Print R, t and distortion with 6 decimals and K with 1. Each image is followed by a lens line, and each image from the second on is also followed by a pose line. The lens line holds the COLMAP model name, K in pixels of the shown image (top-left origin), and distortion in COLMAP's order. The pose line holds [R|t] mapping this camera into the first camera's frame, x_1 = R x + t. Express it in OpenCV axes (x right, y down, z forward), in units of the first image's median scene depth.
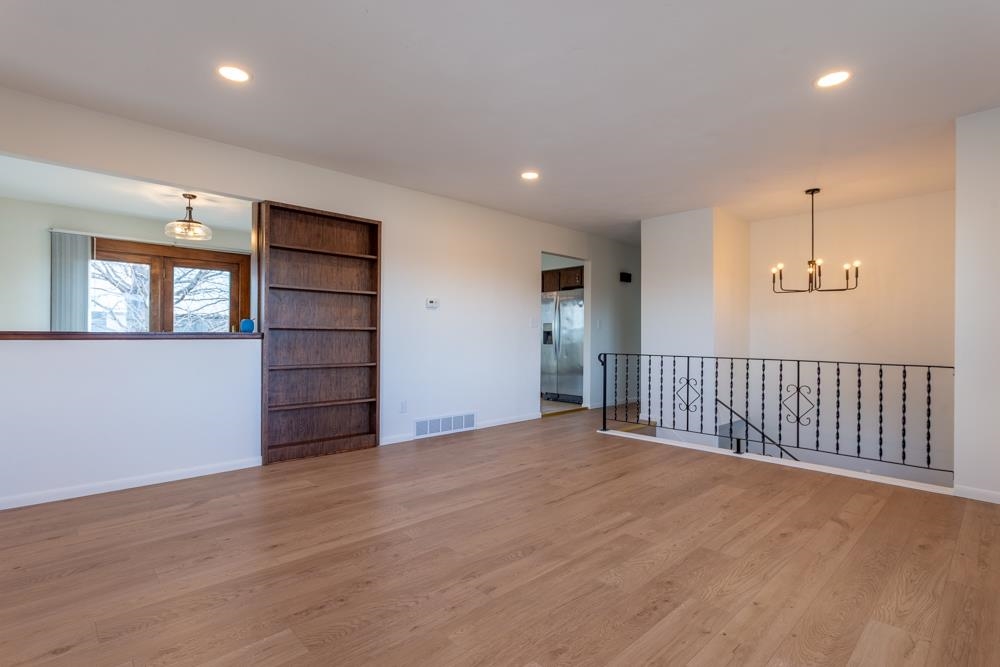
lens RADIAL K [[472.7, 0, 500.4], [0, 472.7, 332.0], [0, 0, 1]] dist [-0.002350, 0.002260]
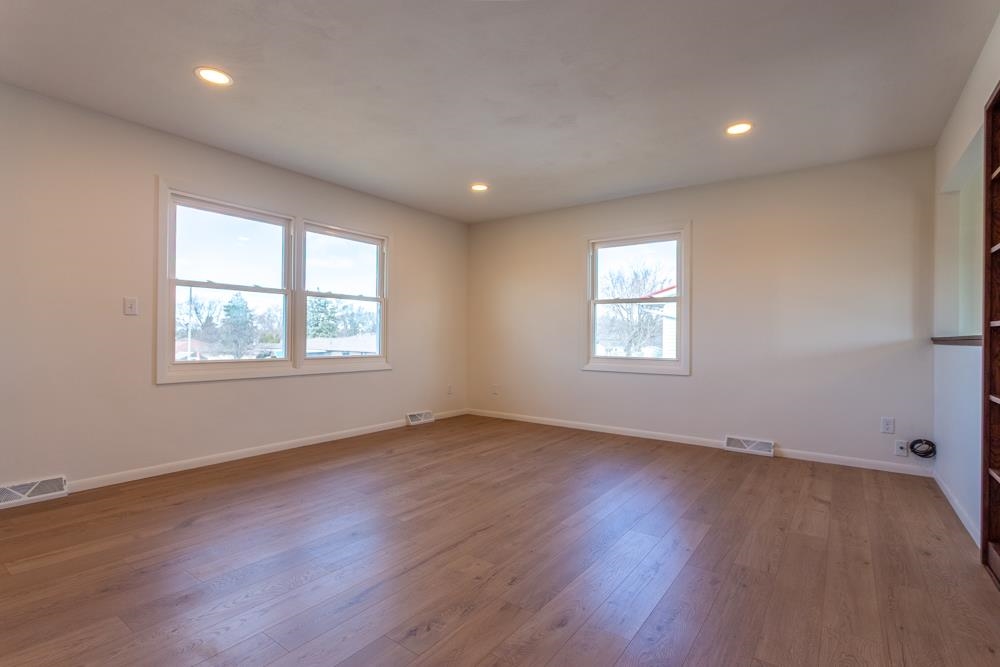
lens RADIAL K [[472.7, 0, 500.1], [0, 472.7, 337.8], [0, 0, 1]] dist [-0.002350, 0.002260]
pose [[-0.983163, -0.013982, -0.182198, 0.300905], [-0.011986, 0.999856, -0.012052, 0.030857], [0.182340, -0.009665, -0.983188, 2.299747]]
